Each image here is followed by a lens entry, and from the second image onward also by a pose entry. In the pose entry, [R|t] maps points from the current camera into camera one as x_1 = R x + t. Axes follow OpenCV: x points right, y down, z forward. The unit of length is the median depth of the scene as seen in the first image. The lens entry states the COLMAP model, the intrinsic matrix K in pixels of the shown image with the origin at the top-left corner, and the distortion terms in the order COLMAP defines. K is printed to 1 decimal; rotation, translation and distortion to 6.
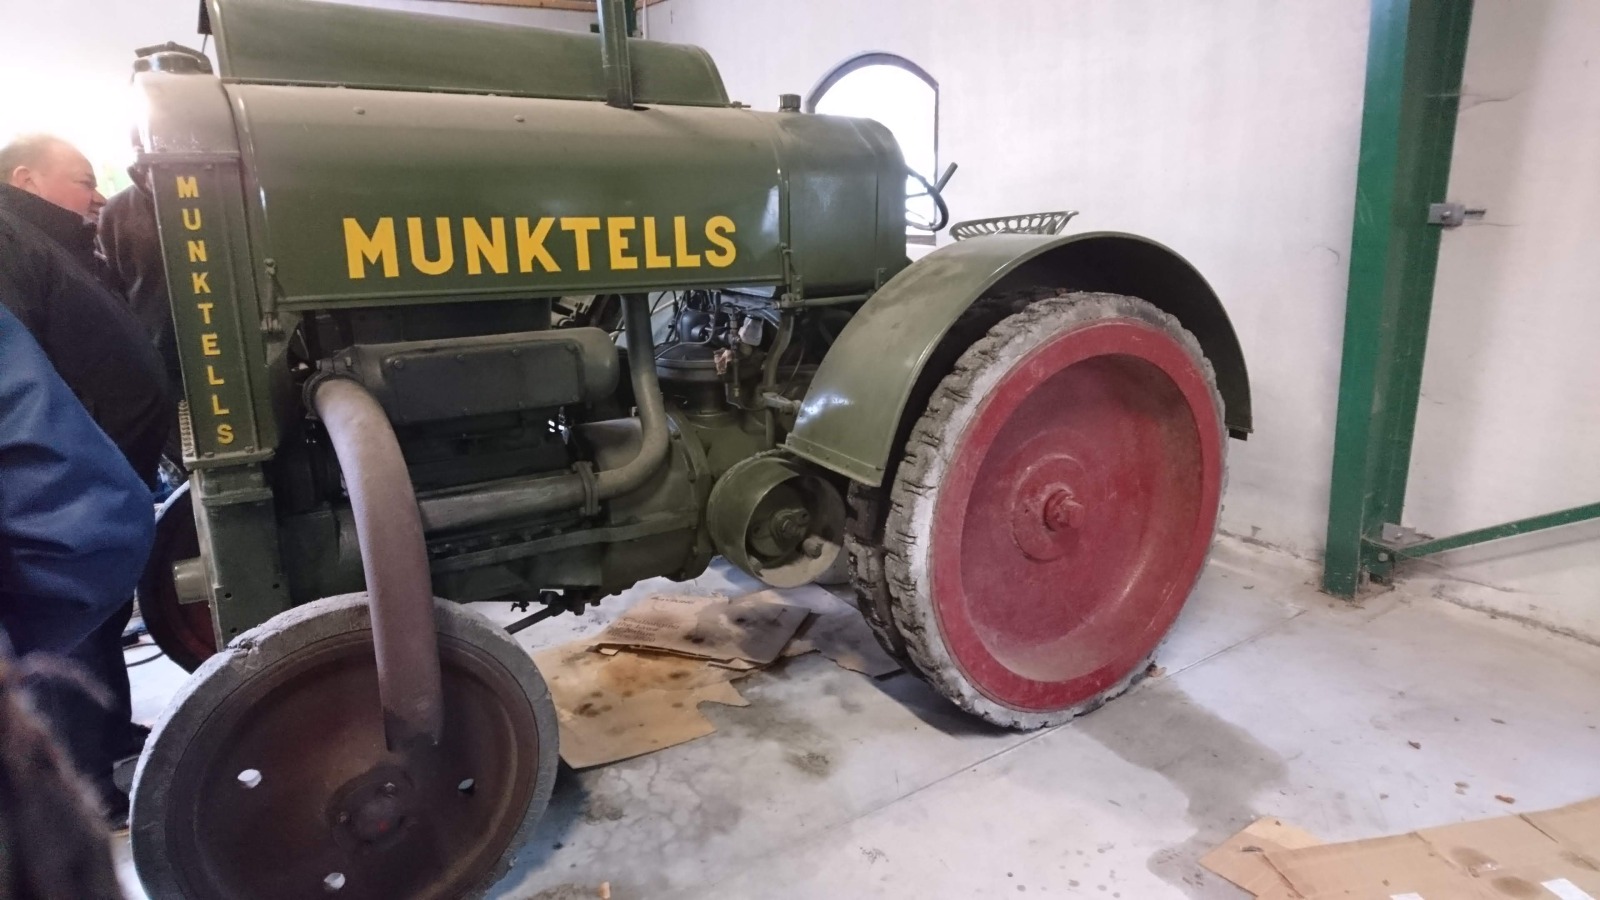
lens RADIAL K [[1006.3, 0, 800.0], [0, 1006.3, 450.0], [0, 0, 1]] dist [0.100334, -0.115865]
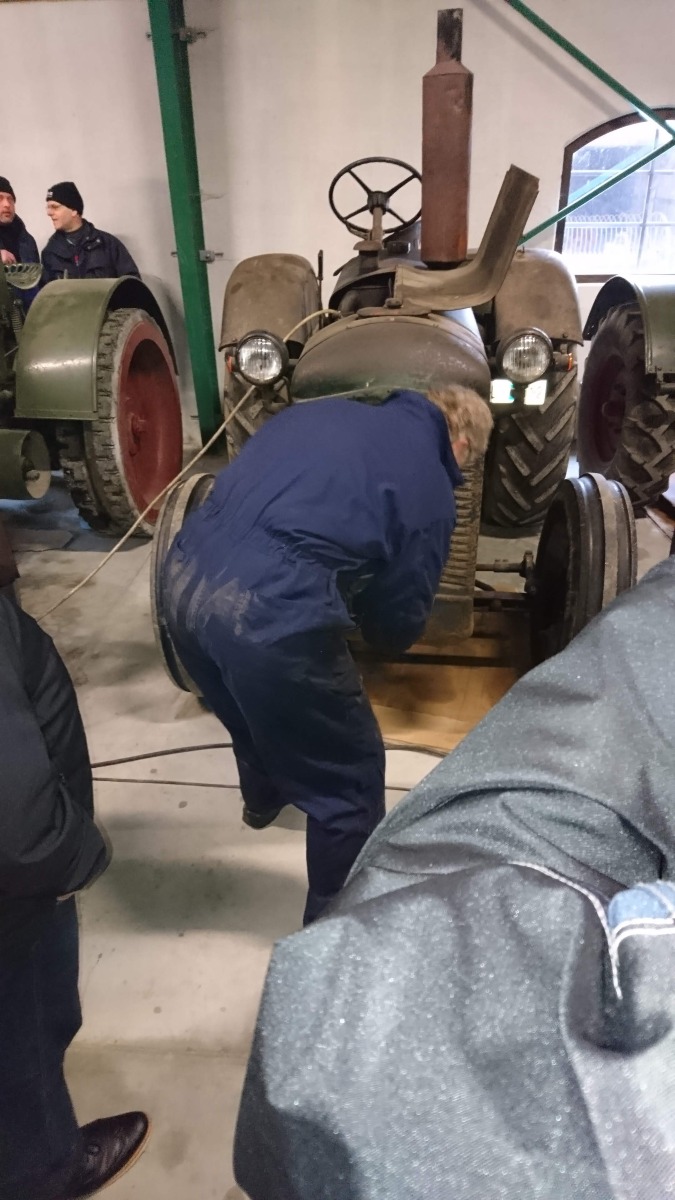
lens RADIAL K [[754.7, 0, 337.5], [0, 754.7, 600.0], [0, 0, 1]] dist [0.100334, -0.115865]
pose [[0.600927, -0.374023, 0.706395, -0.794028], [0.223245, 0.927130, 0.300984, 0.015102], [-0.767495, -0.023170, 0.640636, -0.311045]]
